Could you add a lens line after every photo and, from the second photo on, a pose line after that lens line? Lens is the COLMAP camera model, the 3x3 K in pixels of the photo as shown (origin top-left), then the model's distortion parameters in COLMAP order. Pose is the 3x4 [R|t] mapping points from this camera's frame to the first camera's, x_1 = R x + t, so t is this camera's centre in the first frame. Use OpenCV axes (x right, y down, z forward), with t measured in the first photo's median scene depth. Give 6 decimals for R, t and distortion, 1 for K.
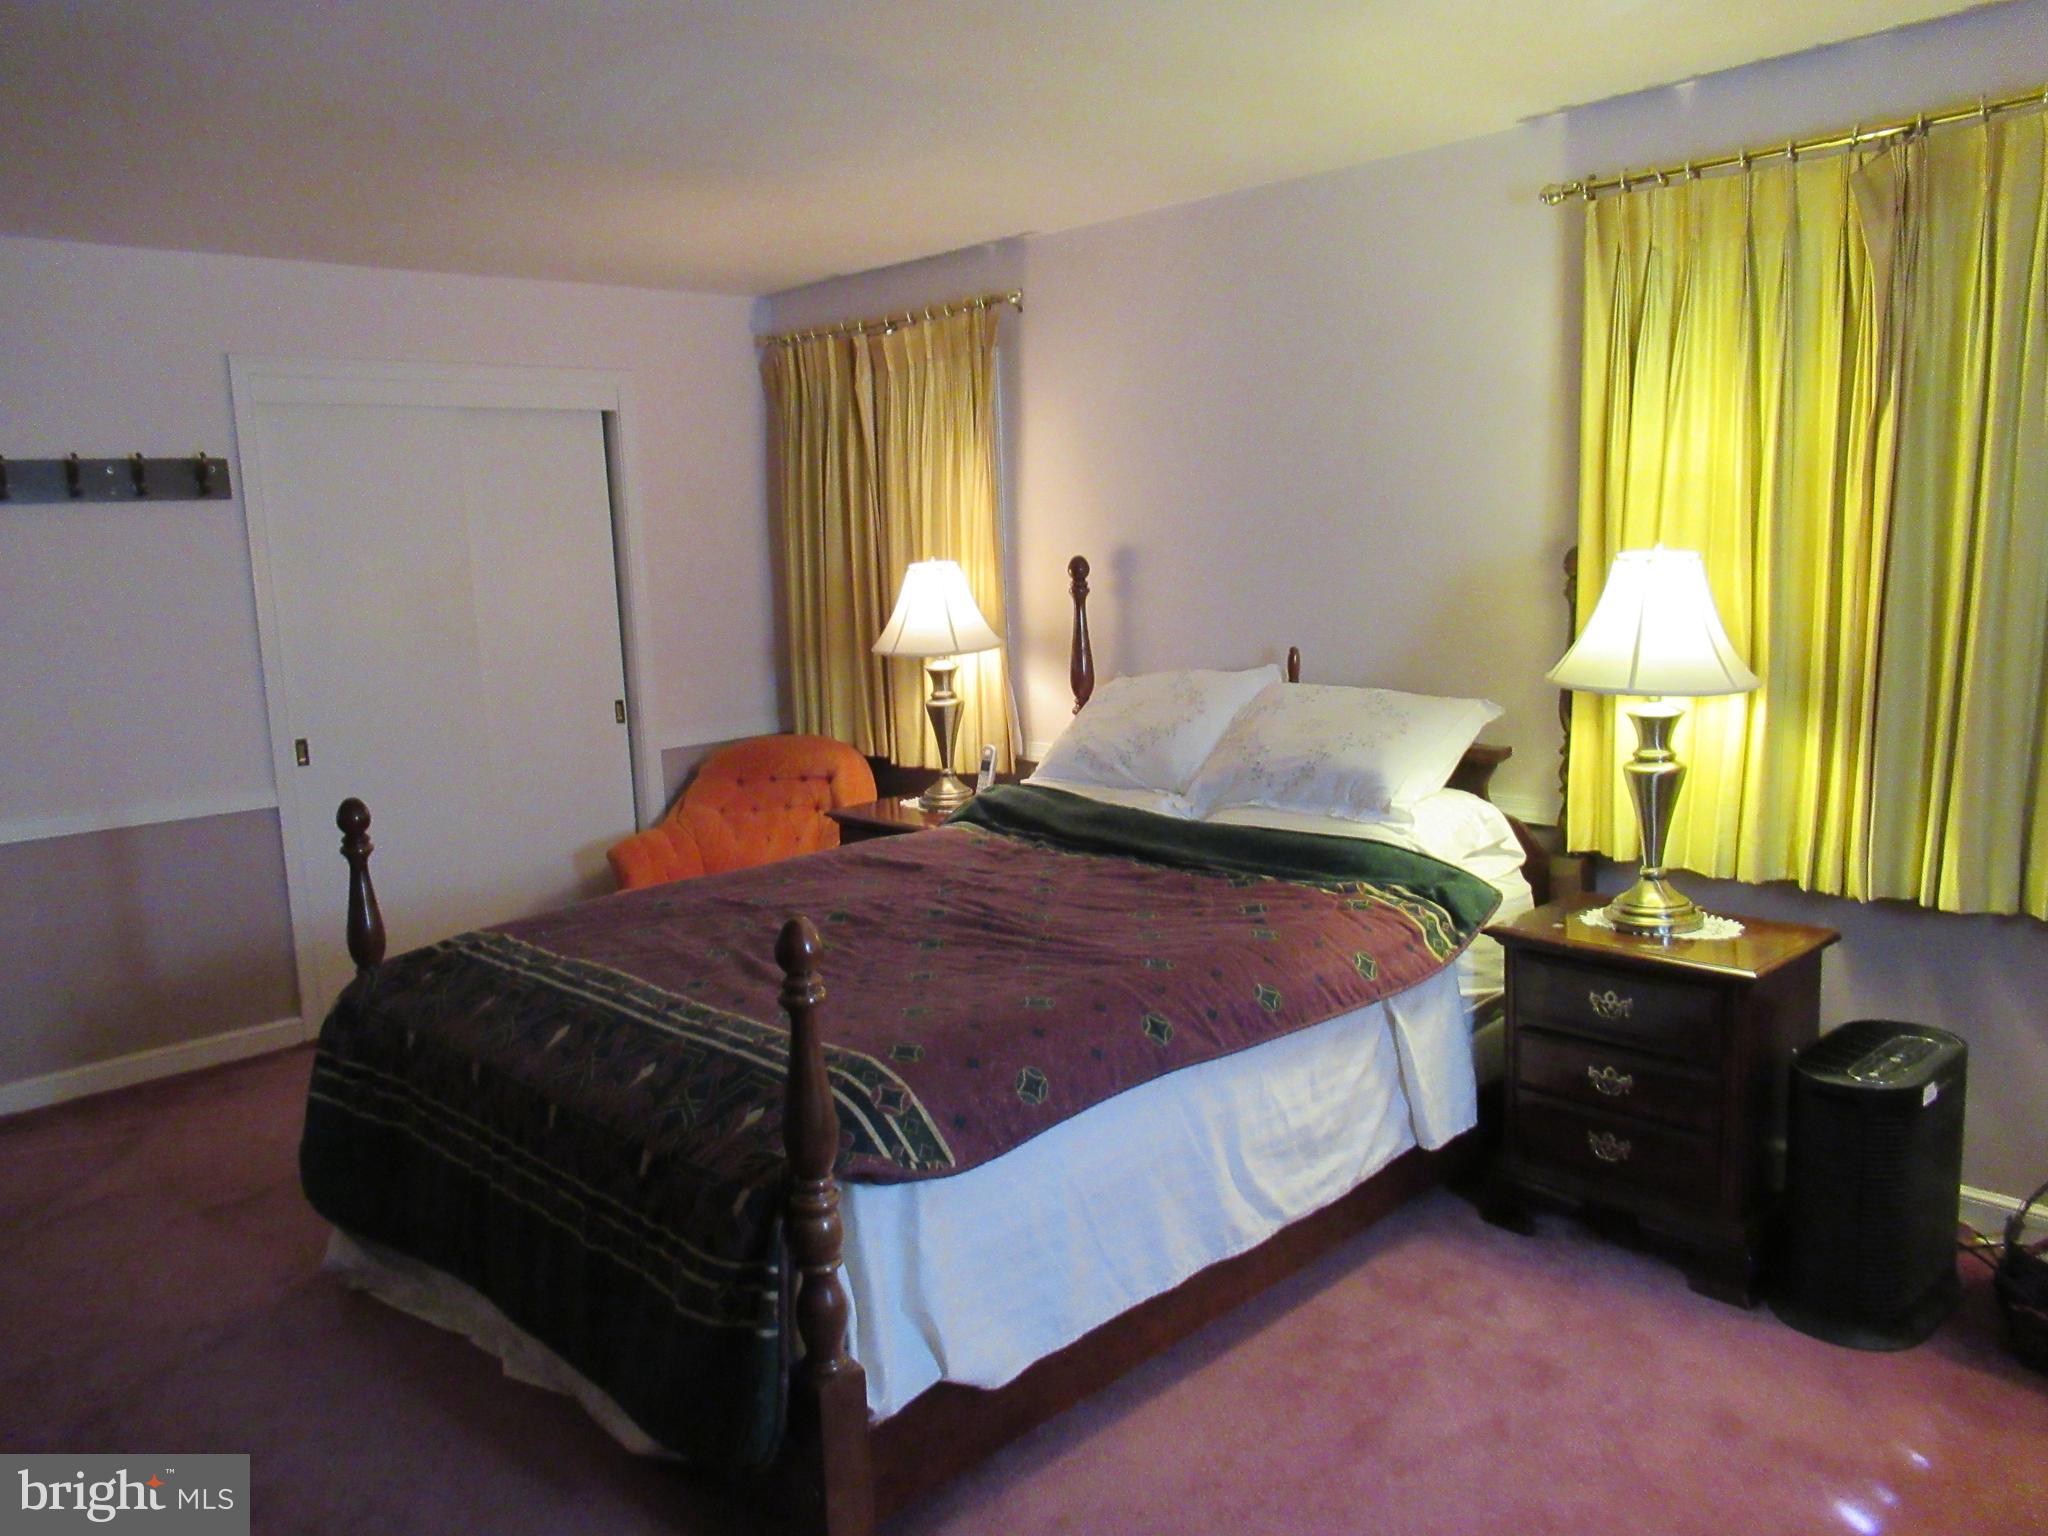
lens RADIAL K [[1539.1, 0, 1024.0], [0, 1539.1, 768.0], [0, 0, 1]] dist [0.006427, -0.009039]
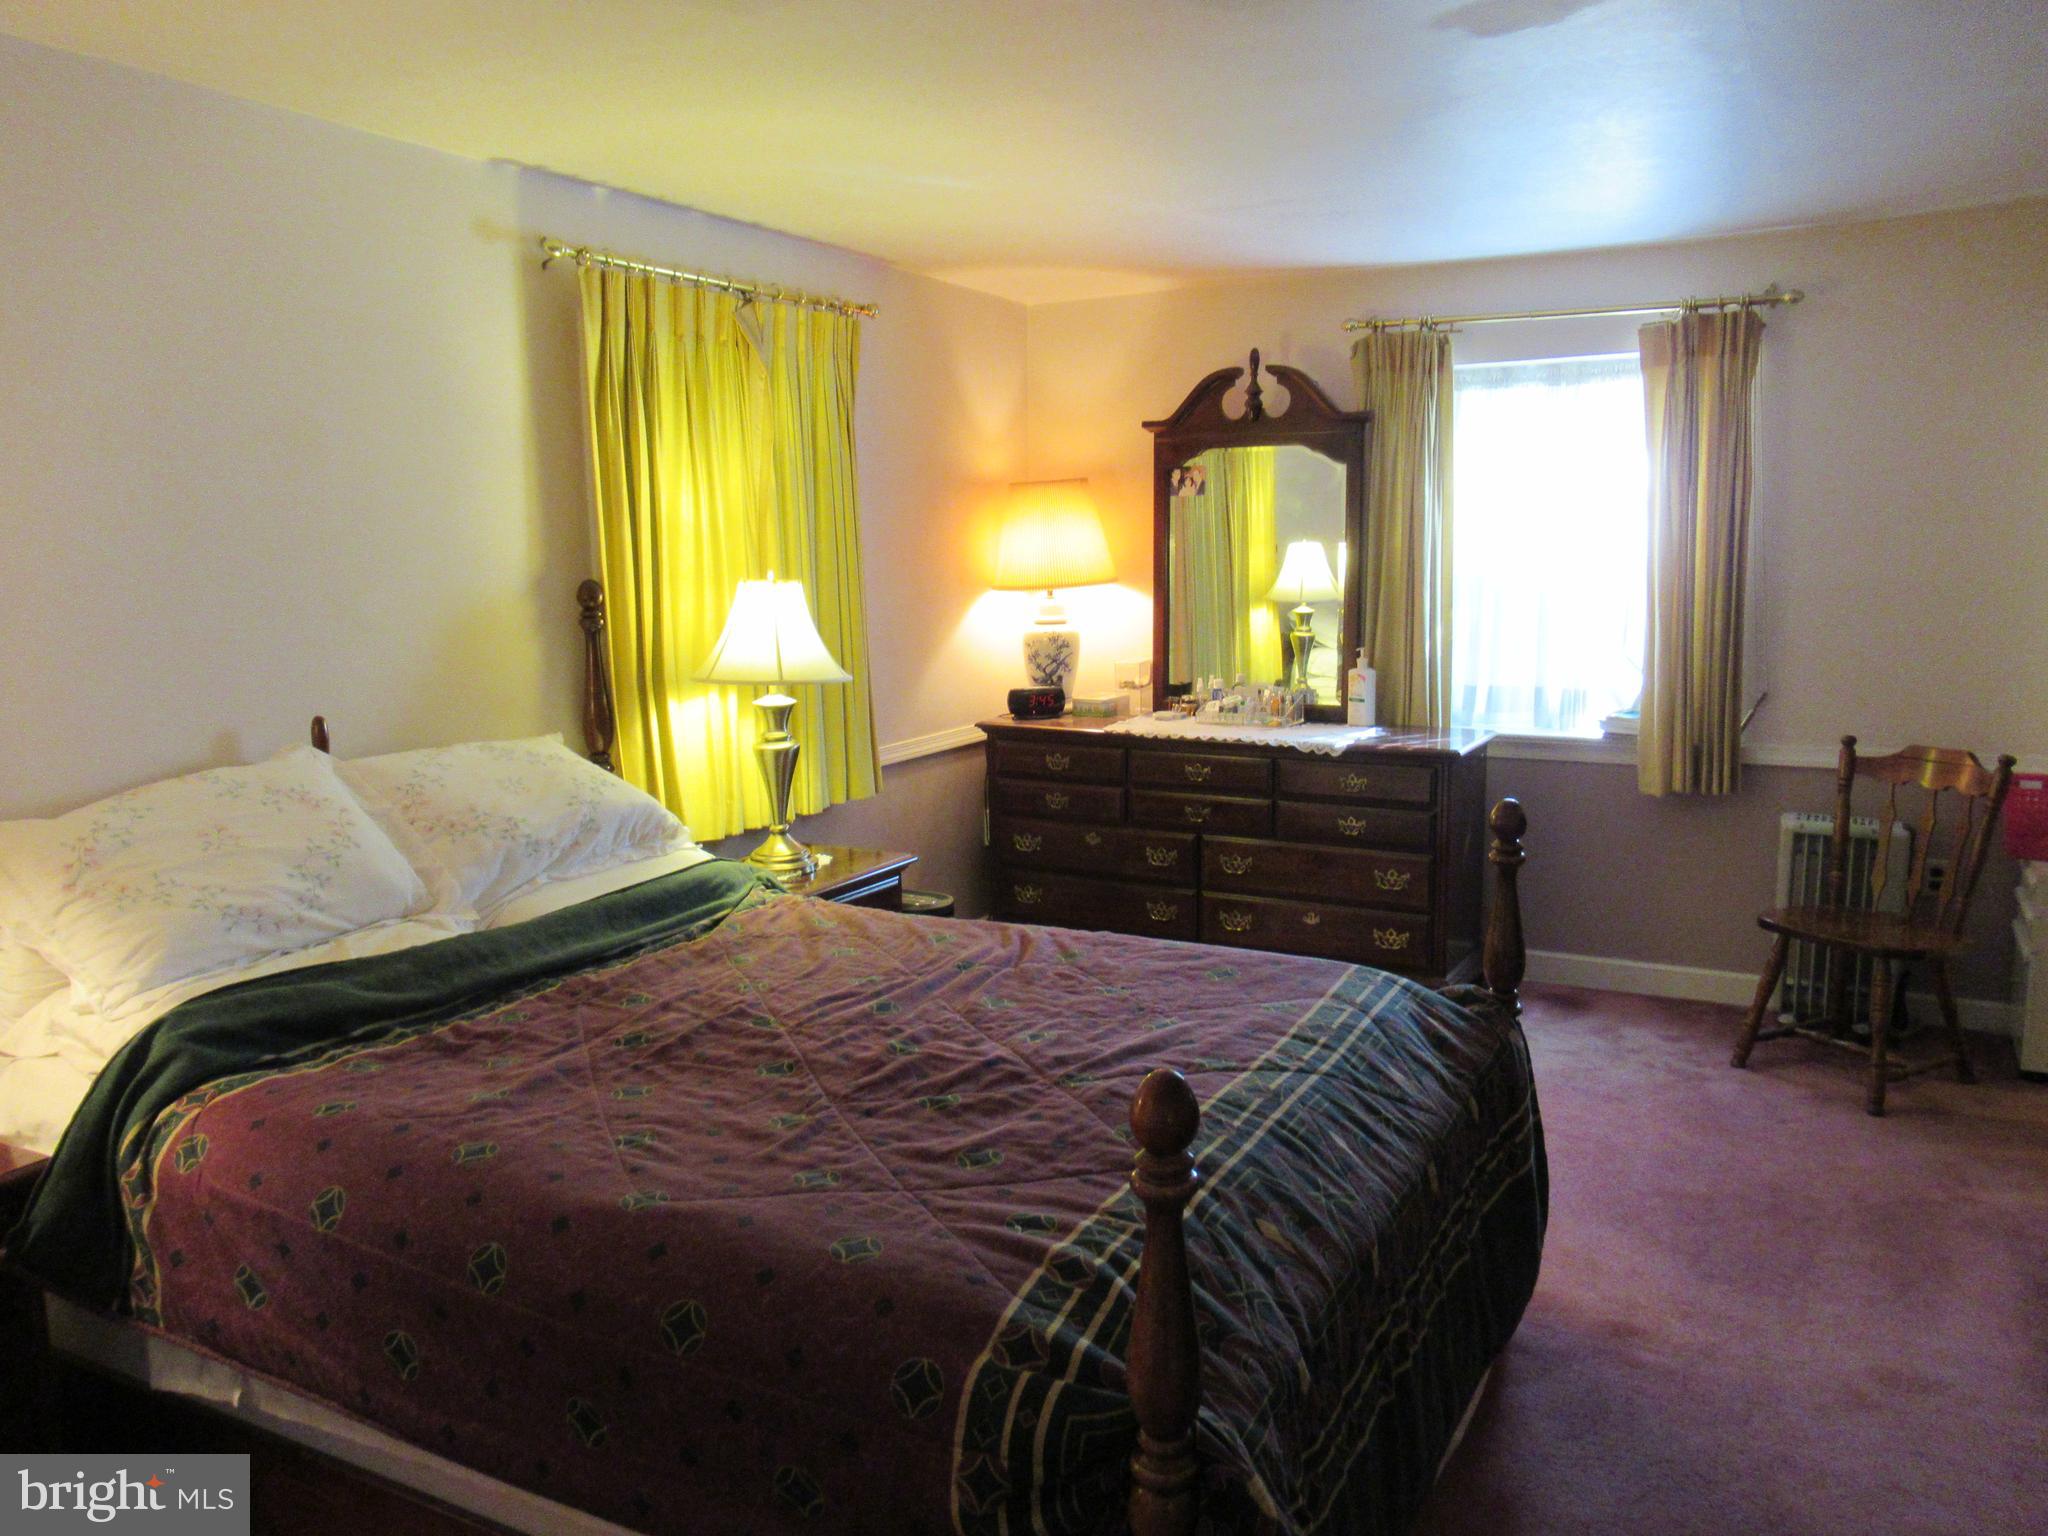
lens RADIAL K [[1539.1, 0, 1024.0], [0, 1539.1, 768.0], [0, 0, 1]] dist [0.006427, -0.009039]
pose [[-0.304524, -0.101226, 0.947111, -0.852324], [0.173513, 0.971804, 0.159655, -0.148776], [-0.936567, 0.212954, -0.278374, 1.148091]]
